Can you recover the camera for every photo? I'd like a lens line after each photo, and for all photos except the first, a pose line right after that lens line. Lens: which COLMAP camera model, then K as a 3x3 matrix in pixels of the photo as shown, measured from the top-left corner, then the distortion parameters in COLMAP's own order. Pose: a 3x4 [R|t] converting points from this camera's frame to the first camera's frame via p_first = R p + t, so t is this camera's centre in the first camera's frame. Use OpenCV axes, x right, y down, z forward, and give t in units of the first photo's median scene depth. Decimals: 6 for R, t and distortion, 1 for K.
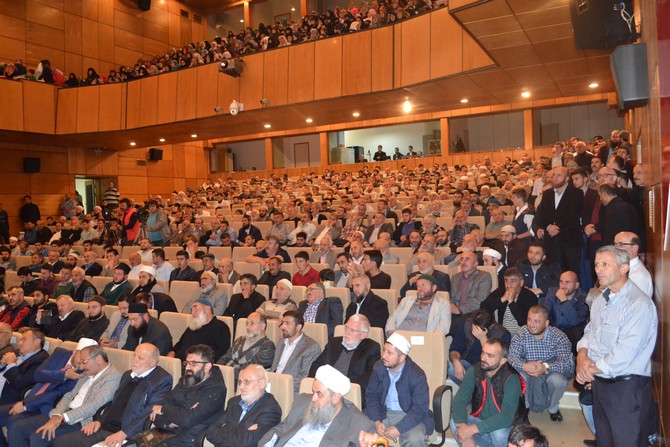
lens RADIAL K [[531.4, 0, 329.2], [0, 531.4, 226.0], [0, 0, 1]] dist [-0.085667, 0.011936]
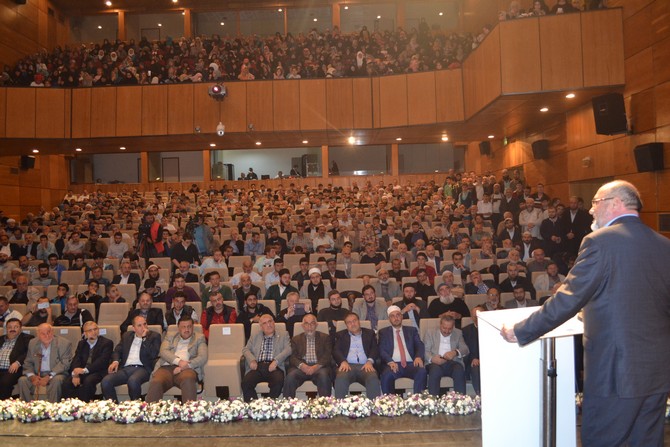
lens RADIAL K [[531.4, 0, 334.6], [0, 531.4, 222.0], [0, 0, 1]] dist [-0.085667, 0.011936]
pose [[0.876712, 0.002233, 0.481011, -0.439902], [0.013957, 0.999450, -0.030079, 0.001783], [-0.480814, 0.033084, 0.876198, -0.048957]]
